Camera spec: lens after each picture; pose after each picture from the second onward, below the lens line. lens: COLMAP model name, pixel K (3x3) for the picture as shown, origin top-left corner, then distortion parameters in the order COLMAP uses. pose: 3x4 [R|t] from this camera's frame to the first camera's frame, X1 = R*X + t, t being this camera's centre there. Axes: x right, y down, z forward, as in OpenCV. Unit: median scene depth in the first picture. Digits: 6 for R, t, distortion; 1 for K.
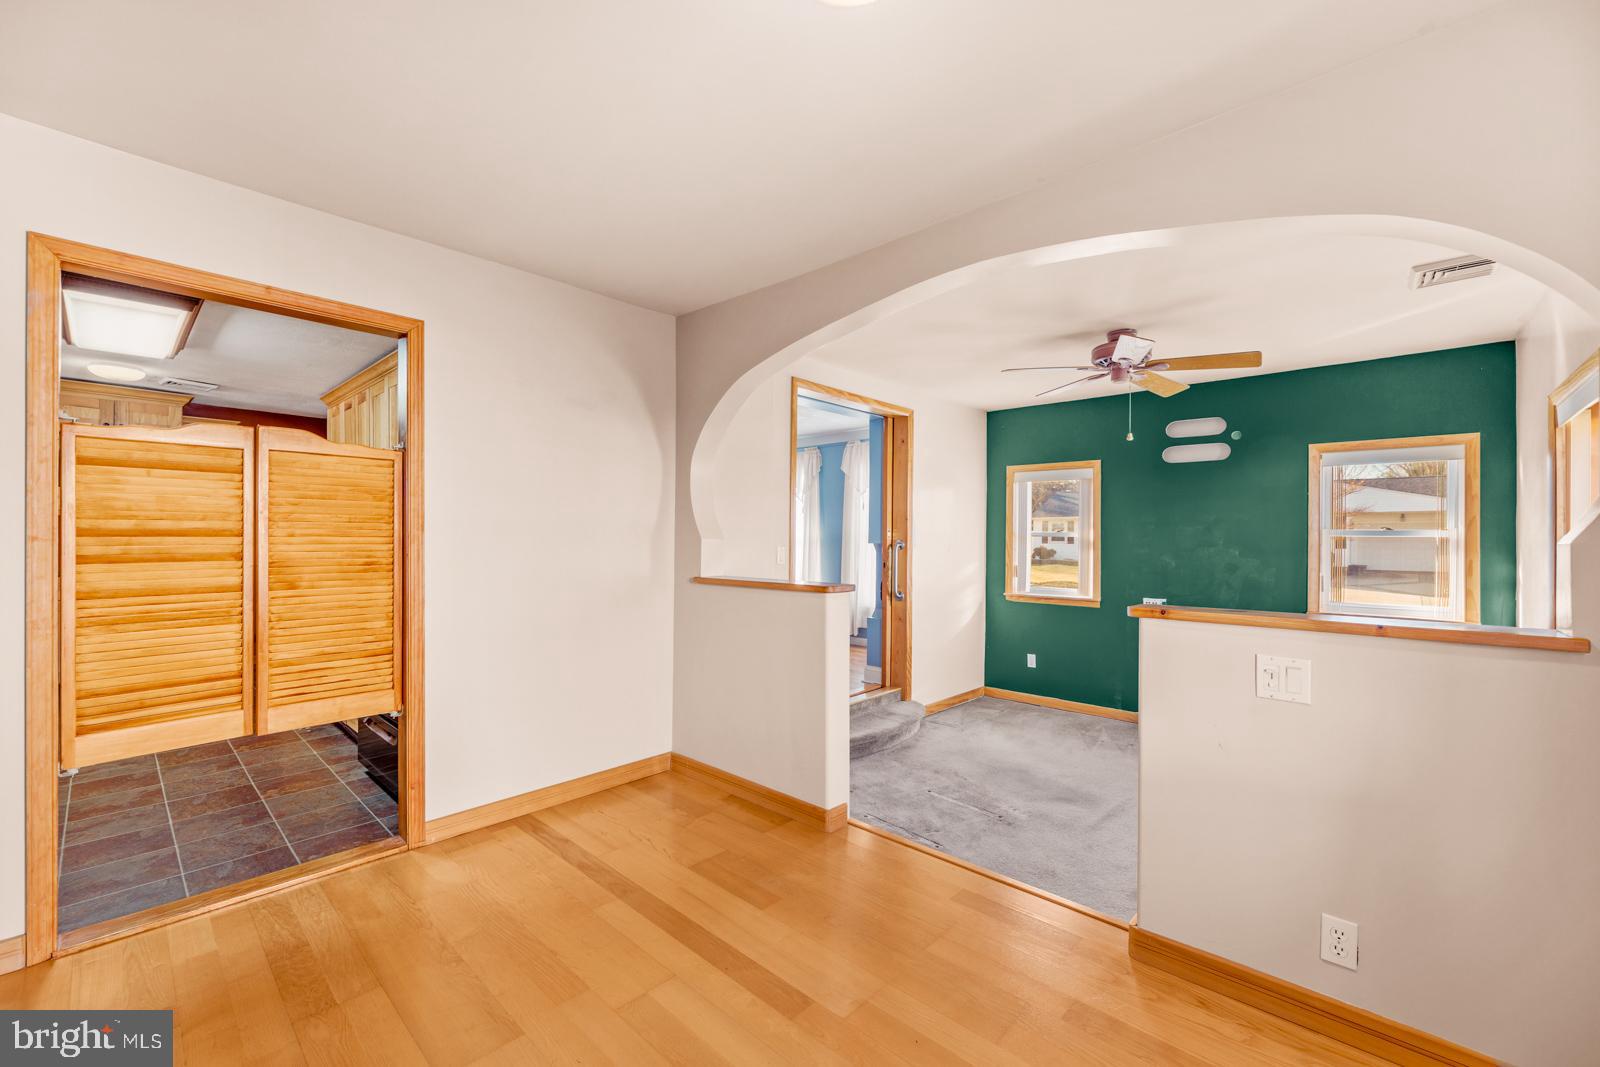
lens RADIAL K [[652.6, 0, 791.7], [0, 652.6, 535.5], [0, 0, 1]] dist [-0.004204, -0.000100]
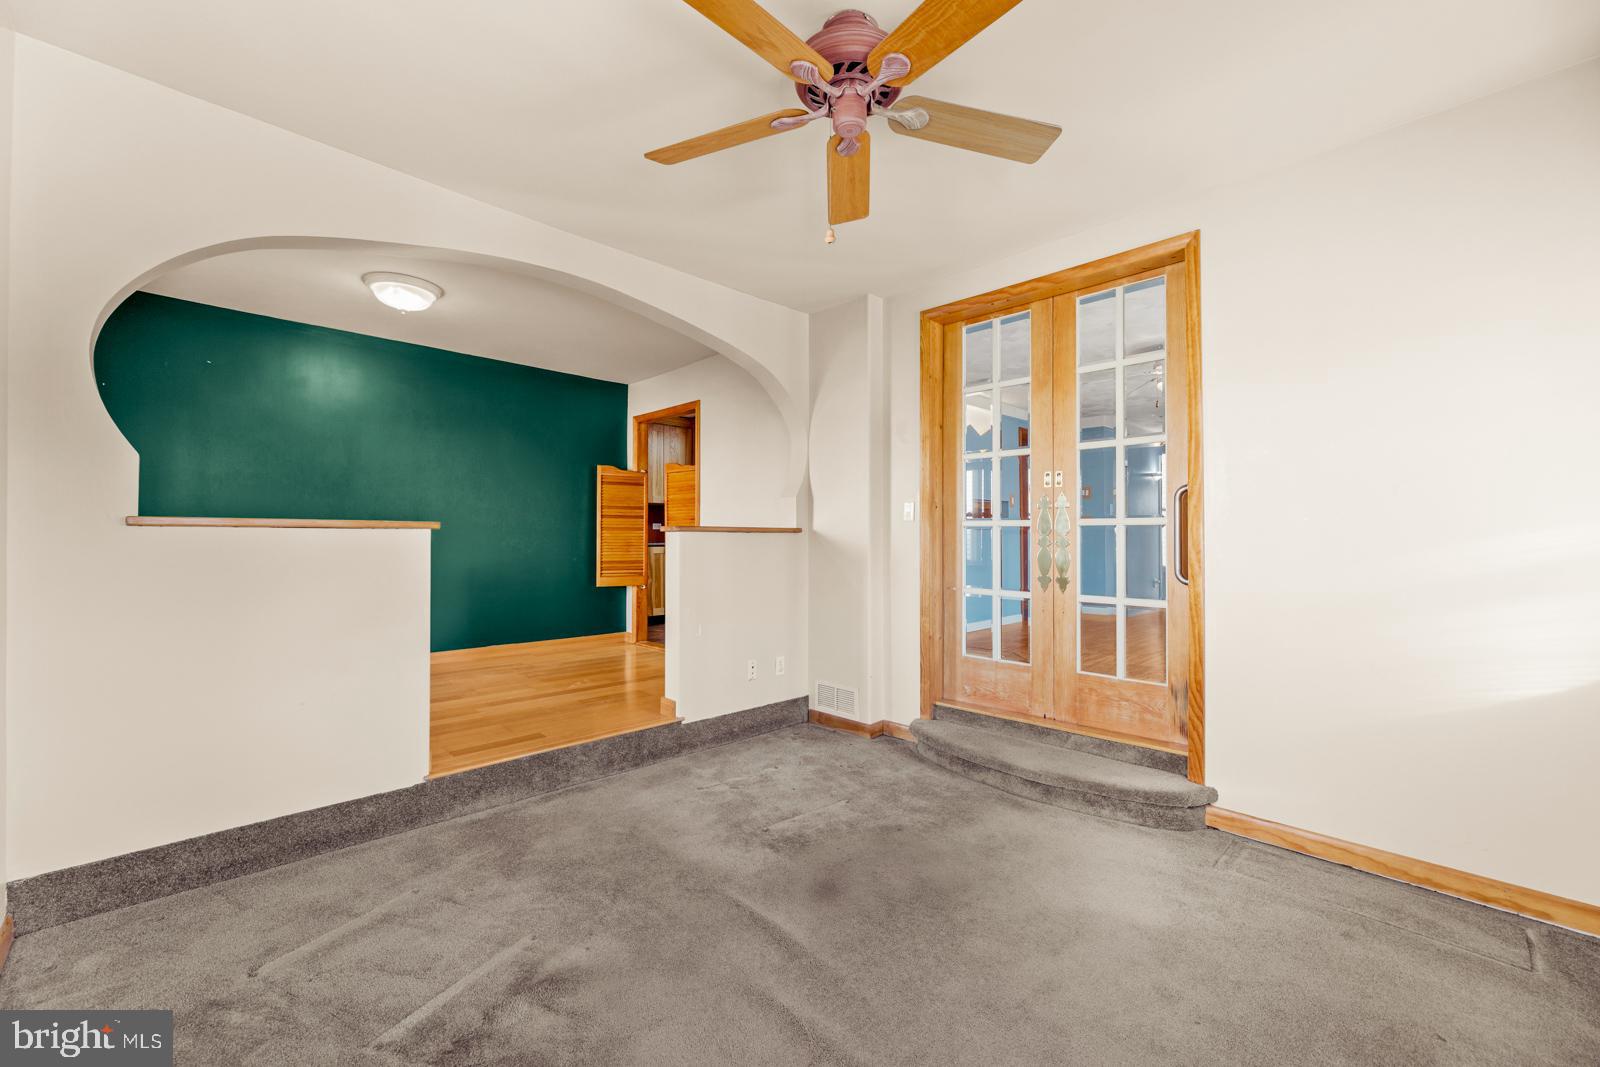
lens RADIAL K [[652.6, 0, 812.6], [0, 652.6, 527.7], [0, 0, 1]] dist [-0.004204, -0.000100]
pose [[-0.041008, -0.025257, -0.998840, 0.718100], [0.004975, 0.999663, -0.025482, 0.060030], [0.999146, -0.006015, -0.040869, 0.710354]]
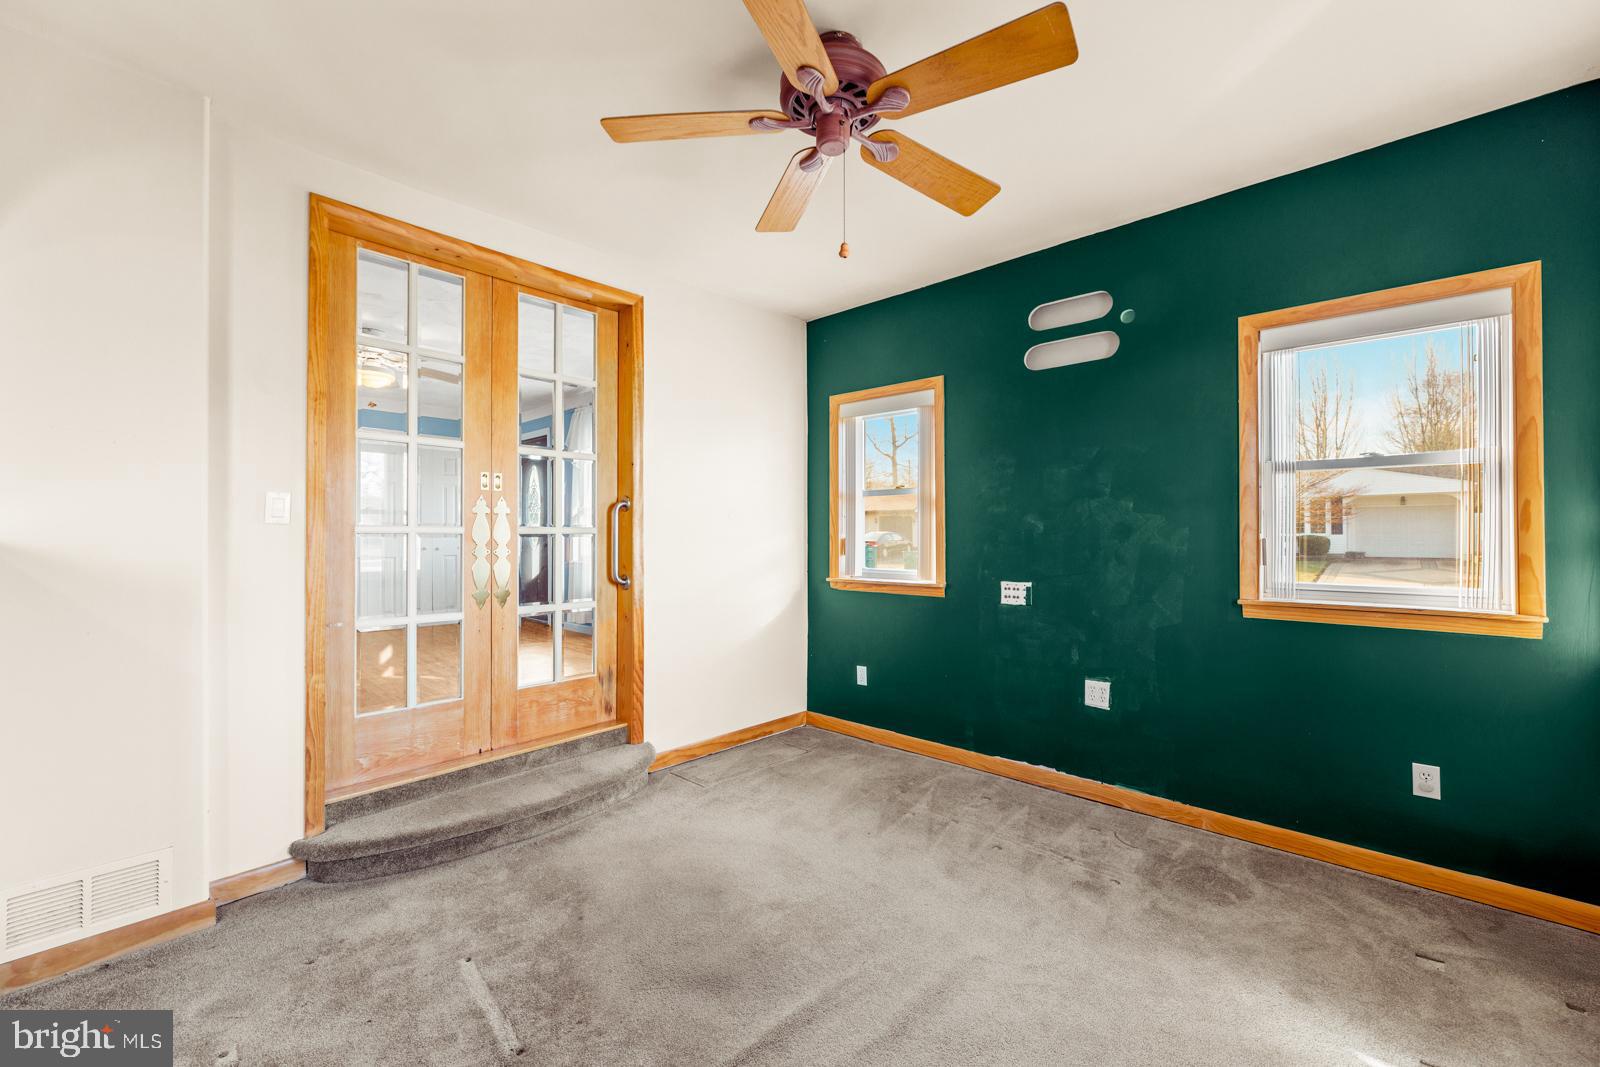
lens RADIAL K [[652.6, 0, 787.6], [0, 652.6, 529.7], [0, 0, 1]] dist [-0.004204, -0.000100]
pose [[0.999936, -0.010504, -0.004230, 0.331825], [0.010494, 0.999942, -0.002441, 0.043816], [0.004255, 0.002396, 0.999988, 0.350143]]
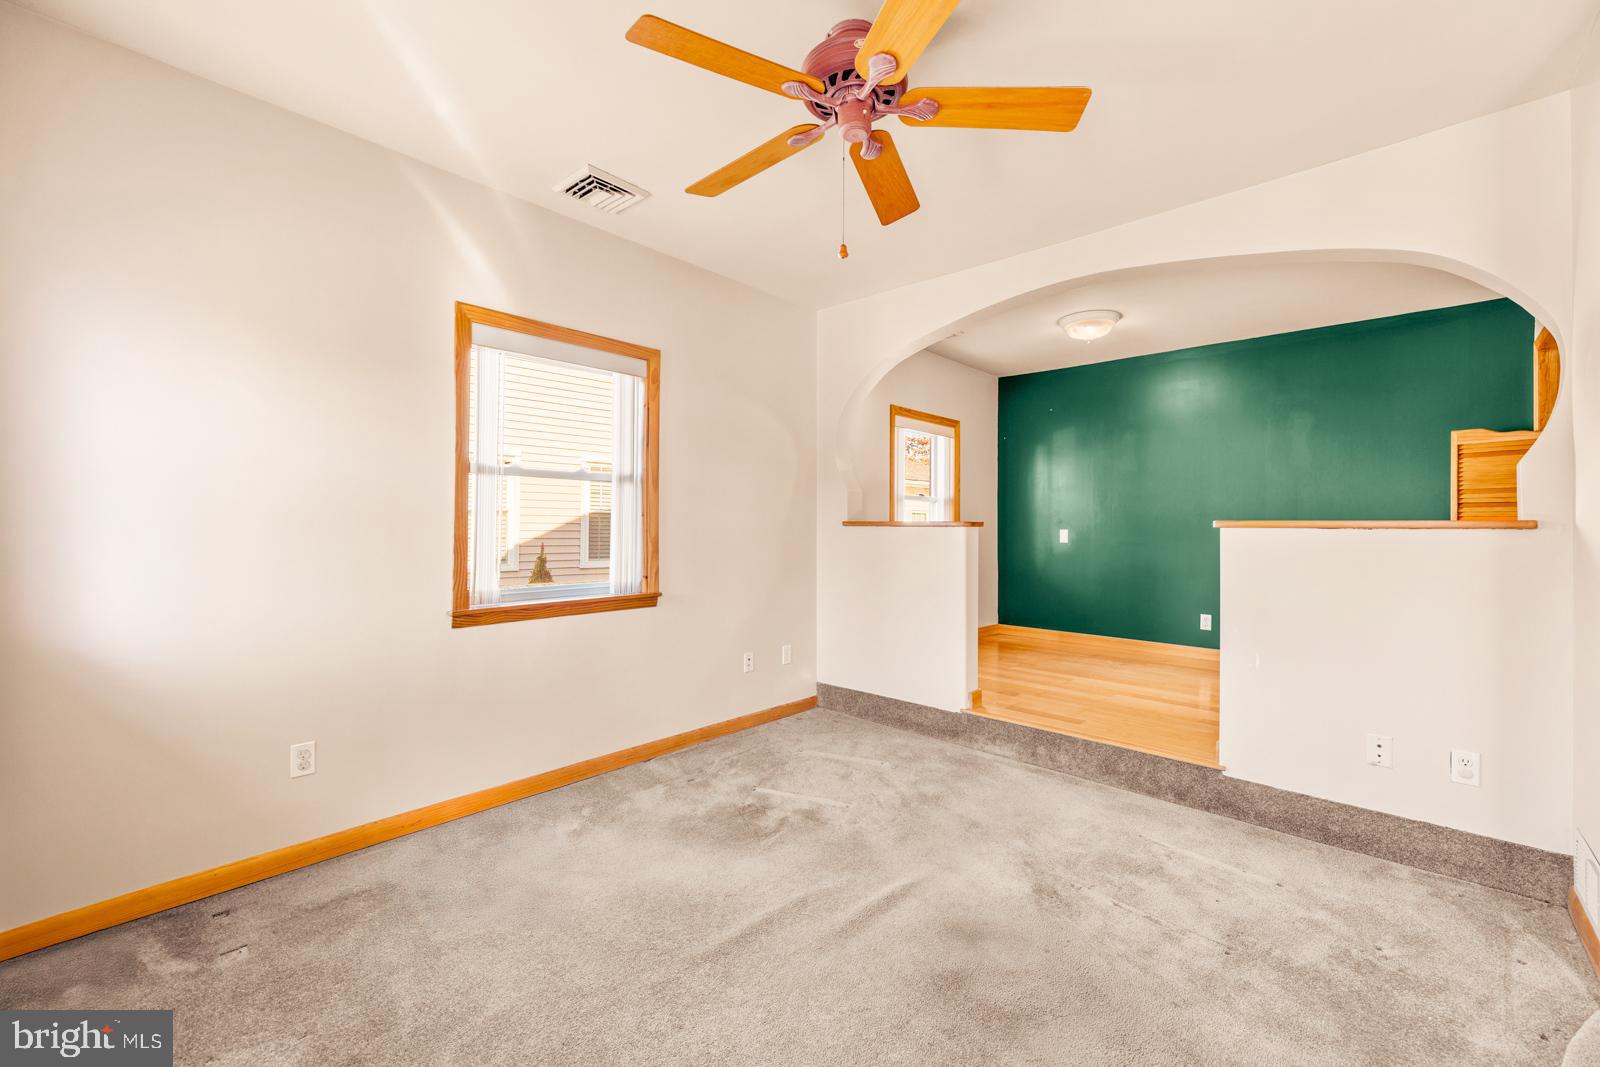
lens RADIAL K [[652.6, 0, 791.4], [0, 652.6, 523.2], [0, 0, 1]] dist [-0.004204, -0.000100]
pose [[-0.999450, -0.015911, 0.029093, 0.384932], [-0.016294, 0.999783, -0.012953, 0.054661], [-0.028880, -0.013420, -0.999493, 1.079836]]
